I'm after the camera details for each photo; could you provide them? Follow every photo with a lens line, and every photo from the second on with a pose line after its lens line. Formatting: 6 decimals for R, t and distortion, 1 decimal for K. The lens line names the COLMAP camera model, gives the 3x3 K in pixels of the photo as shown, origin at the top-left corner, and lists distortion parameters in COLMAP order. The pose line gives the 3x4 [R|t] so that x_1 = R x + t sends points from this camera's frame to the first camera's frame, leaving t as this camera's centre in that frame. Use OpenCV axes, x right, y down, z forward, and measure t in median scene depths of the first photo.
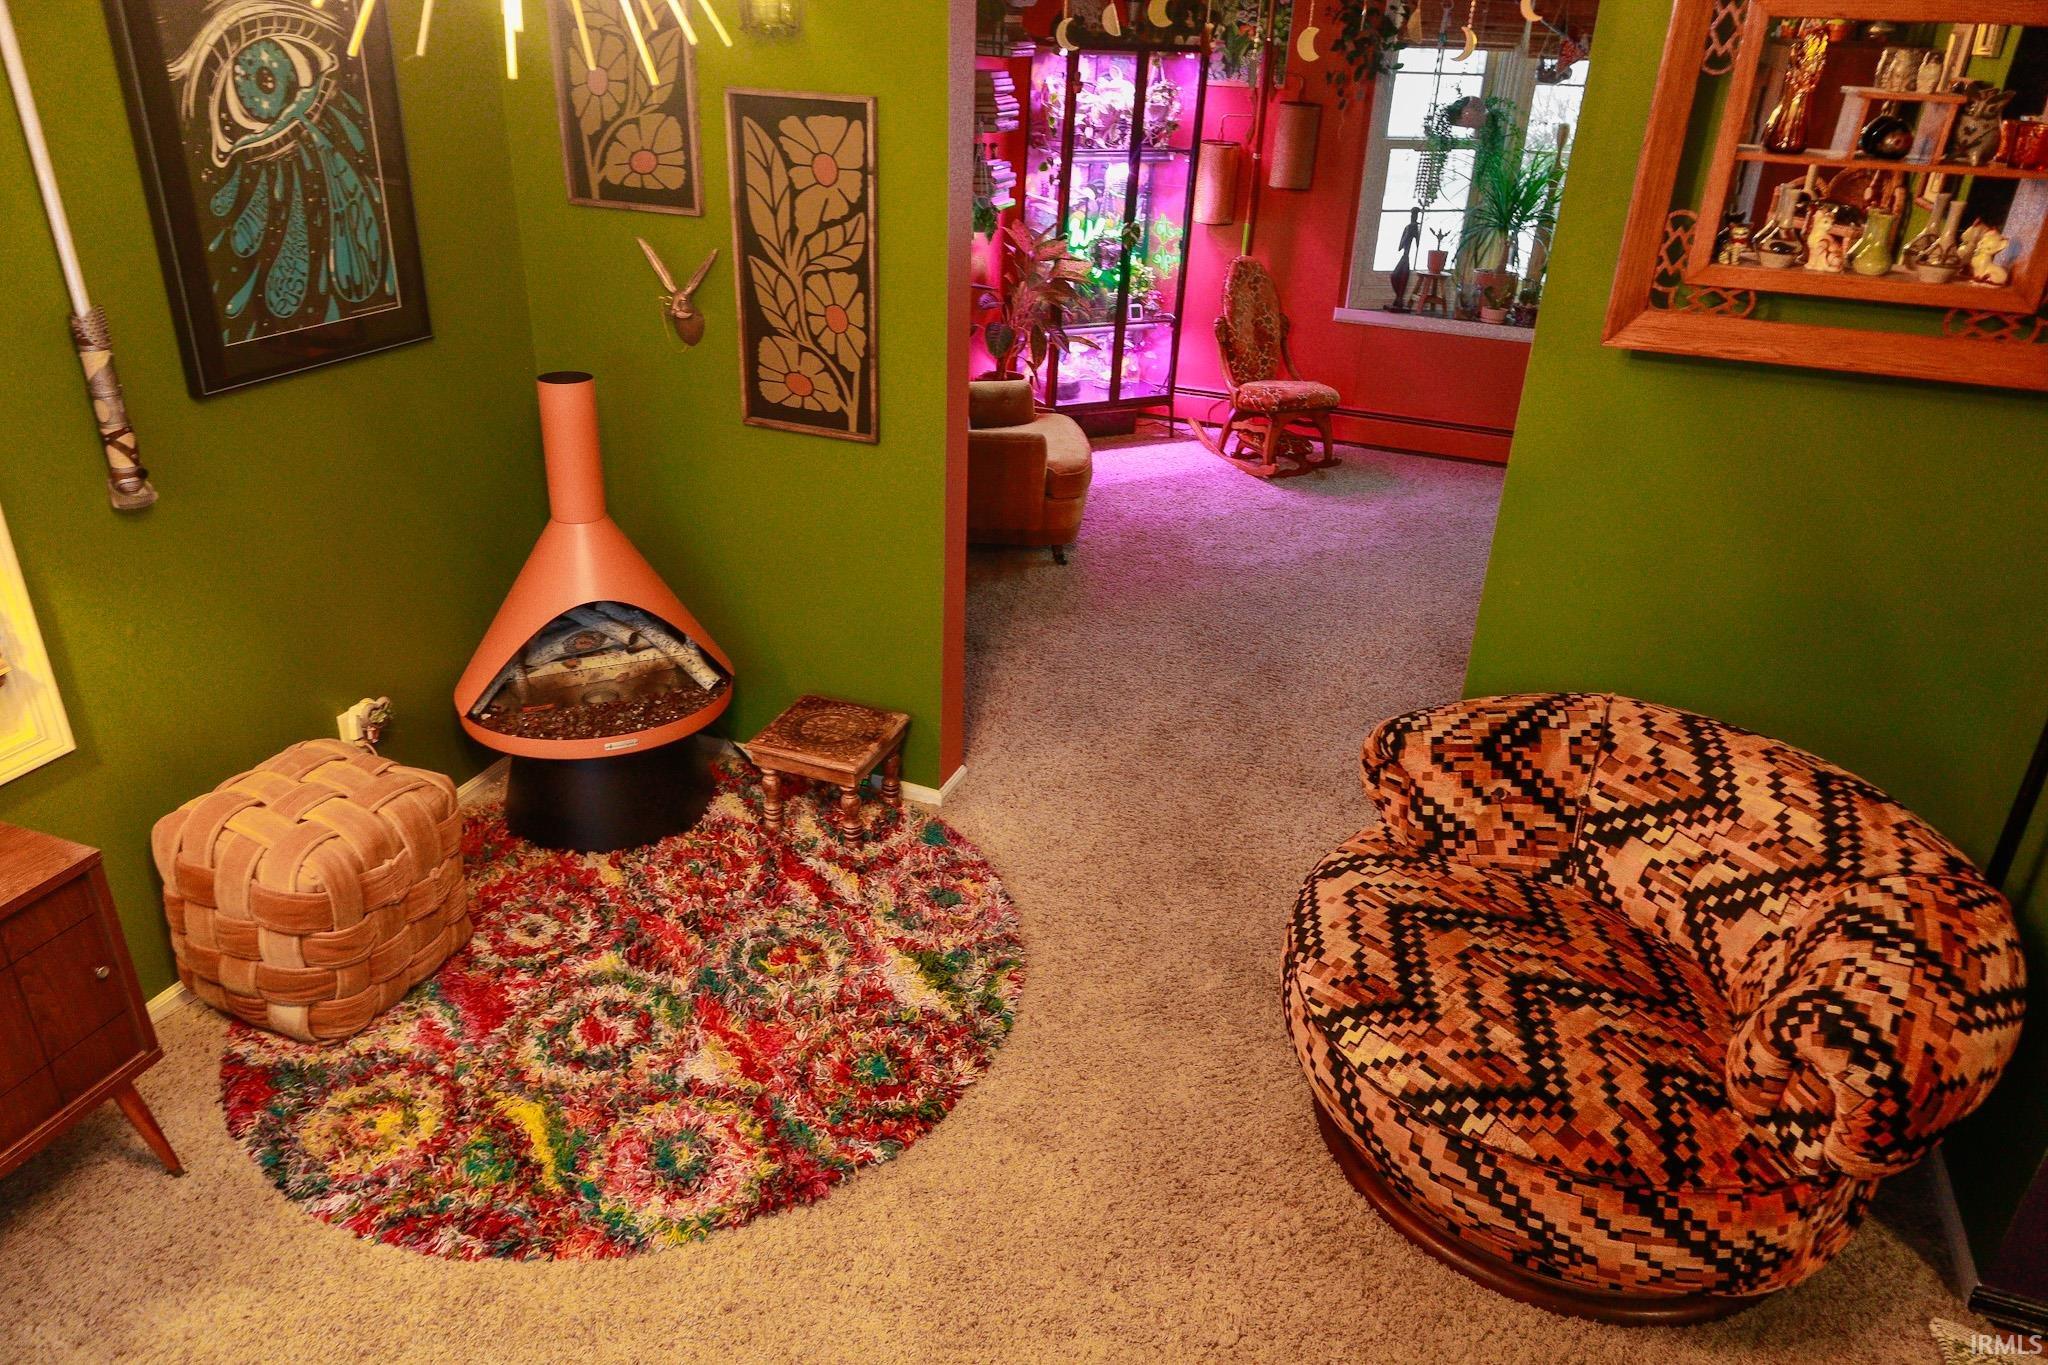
lens RADIAL K [[1387.4, 0, 1024.0], [0, 1387.4, 682.5], [0, 0, 1]] dist [0.004570, -0.001722]
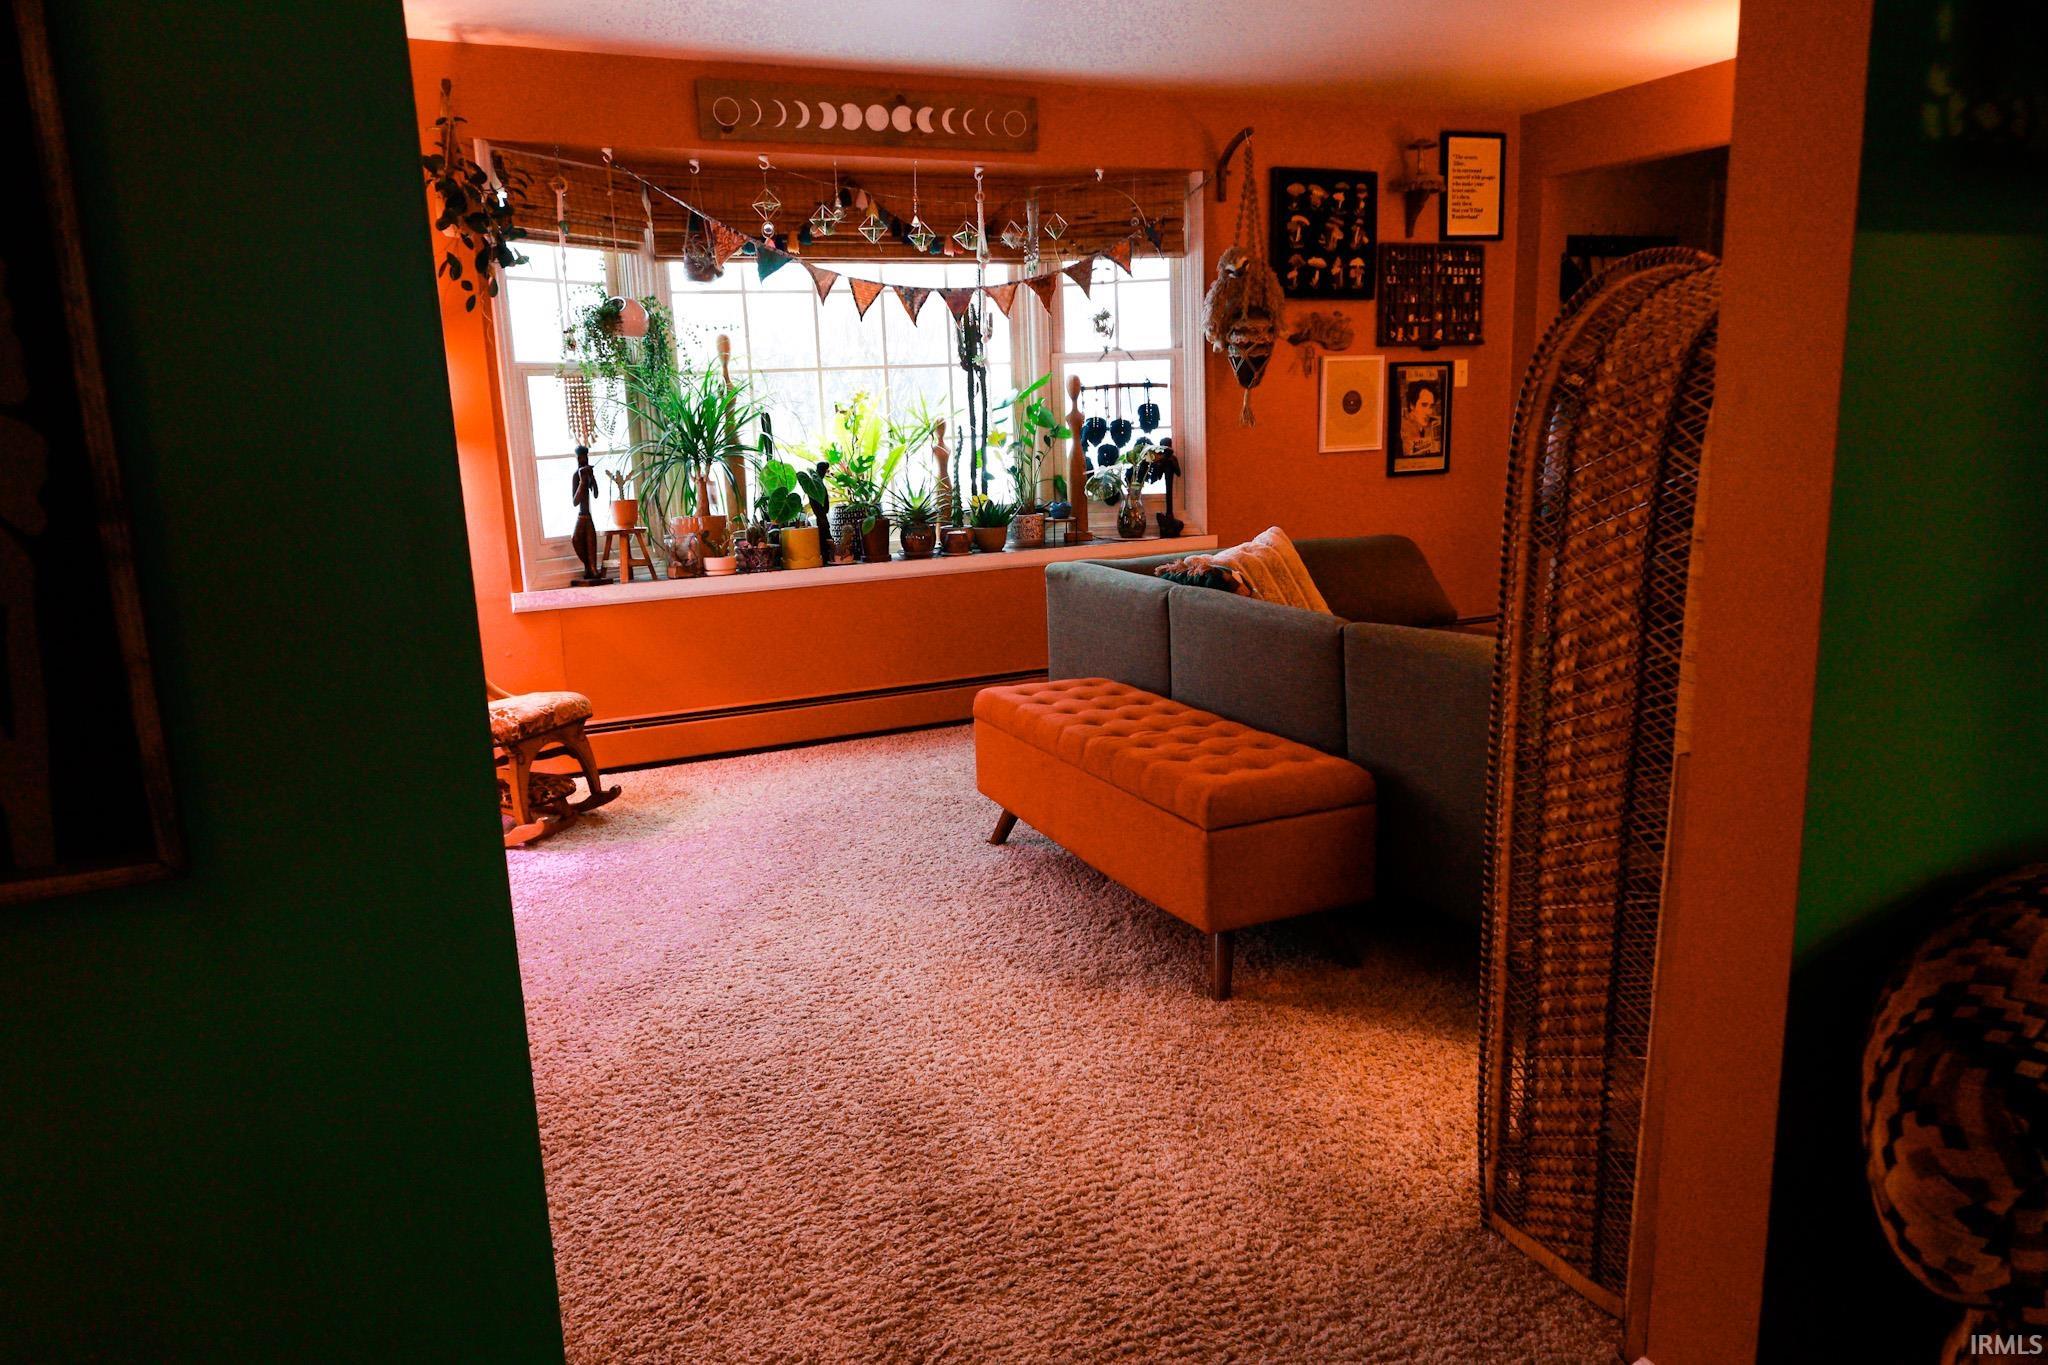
lens RADIAL K [[1387.4, 0, 1024.0], [0, 1387.4, 682.5], [0, 0, 1]] dist [0.004570, -0.001722]
pose [[0.706418, -0.212478, 0.675149, -0.078216], [0.376196, 0.920700, -0.103863, -0.060365], [-0.599541, 0.327360, 0.730333, 0.355483]]
